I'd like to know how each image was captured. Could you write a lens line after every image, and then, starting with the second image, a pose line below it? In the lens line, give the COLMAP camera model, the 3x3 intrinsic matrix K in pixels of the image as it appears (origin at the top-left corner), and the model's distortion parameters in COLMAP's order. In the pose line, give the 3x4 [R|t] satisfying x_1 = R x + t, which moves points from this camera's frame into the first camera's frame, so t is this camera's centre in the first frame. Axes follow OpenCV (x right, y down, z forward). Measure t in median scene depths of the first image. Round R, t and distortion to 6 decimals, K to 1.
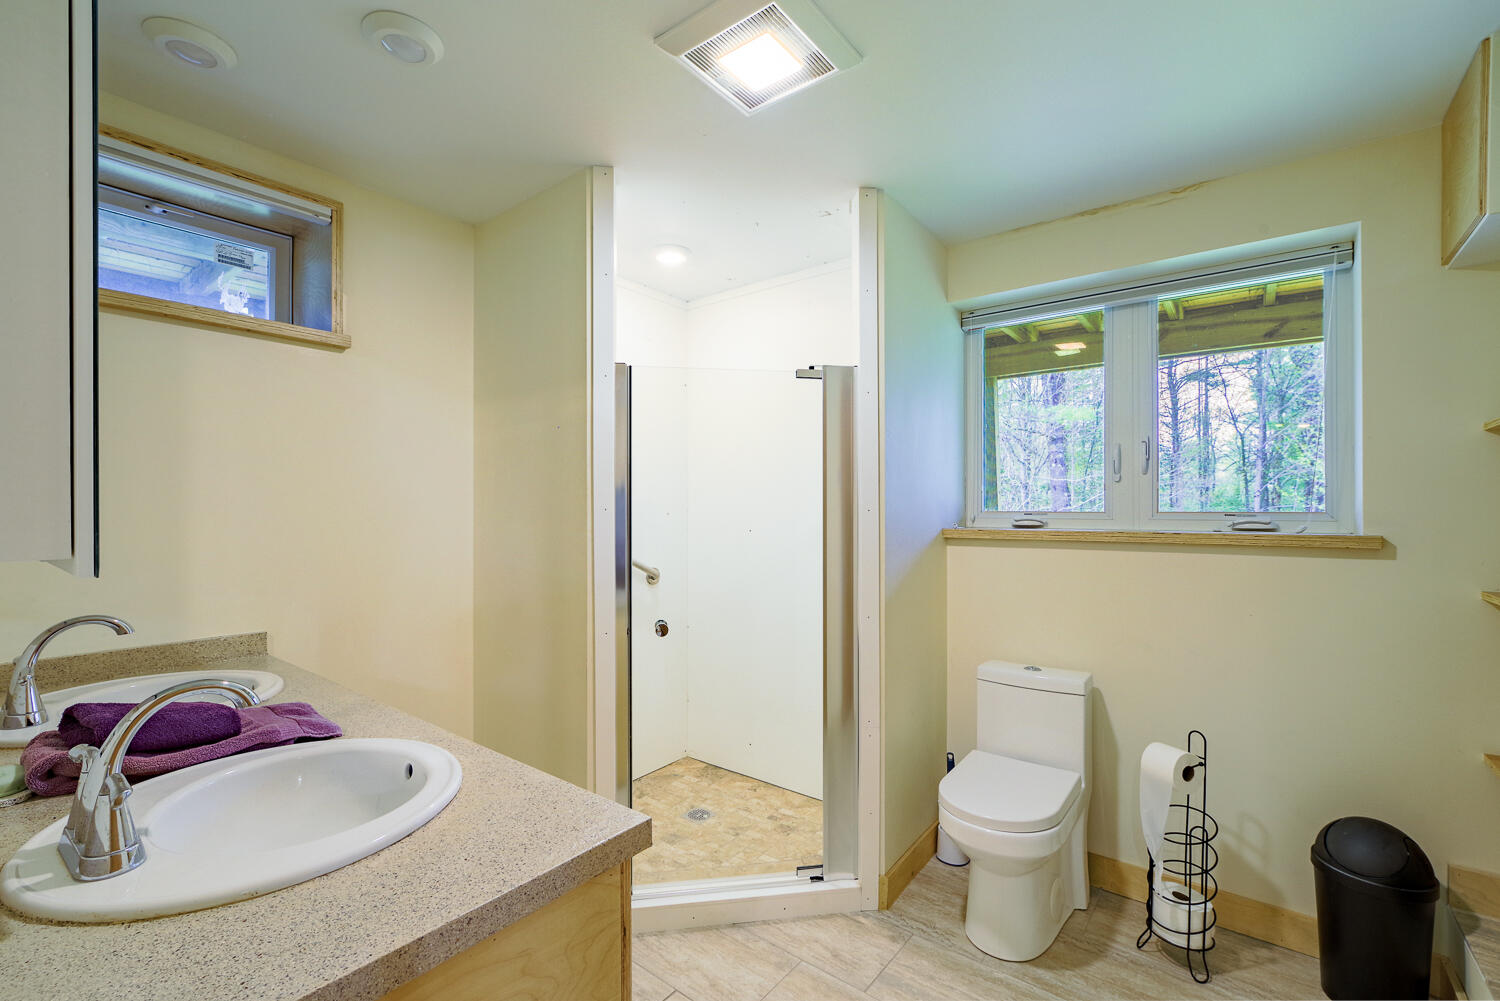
lens RADIAL K [[653.4, 0, 747.0], [0, 653.4, 504.7], [0, 0, 1]] dist [0.000208, 0.000271]
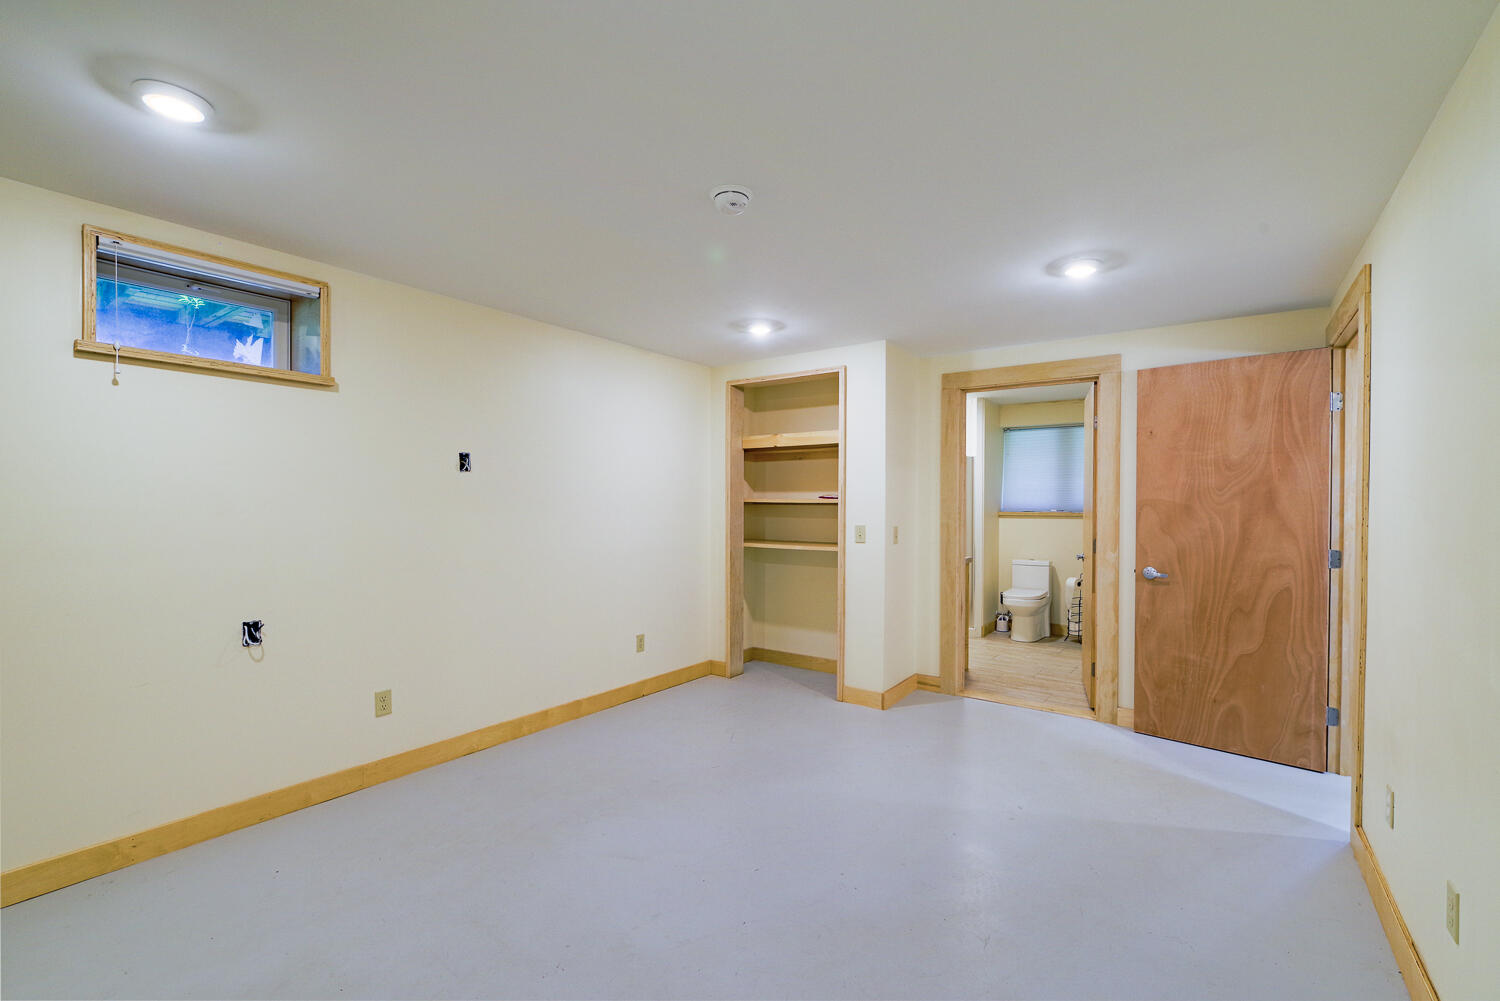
lens RADIAL K [[653.4, 0, 755.1], [0, 653.4, 504.7], [0, 0, 1]] dist [0.000208, 0.000271]
pose [[0.999183, 0.002663, 0.040329, -0.974458], [-0.002983, 0.999964, 0.007884, -0.011996], [-0.040307, -0.007998, 0.999155, -1.983390]]
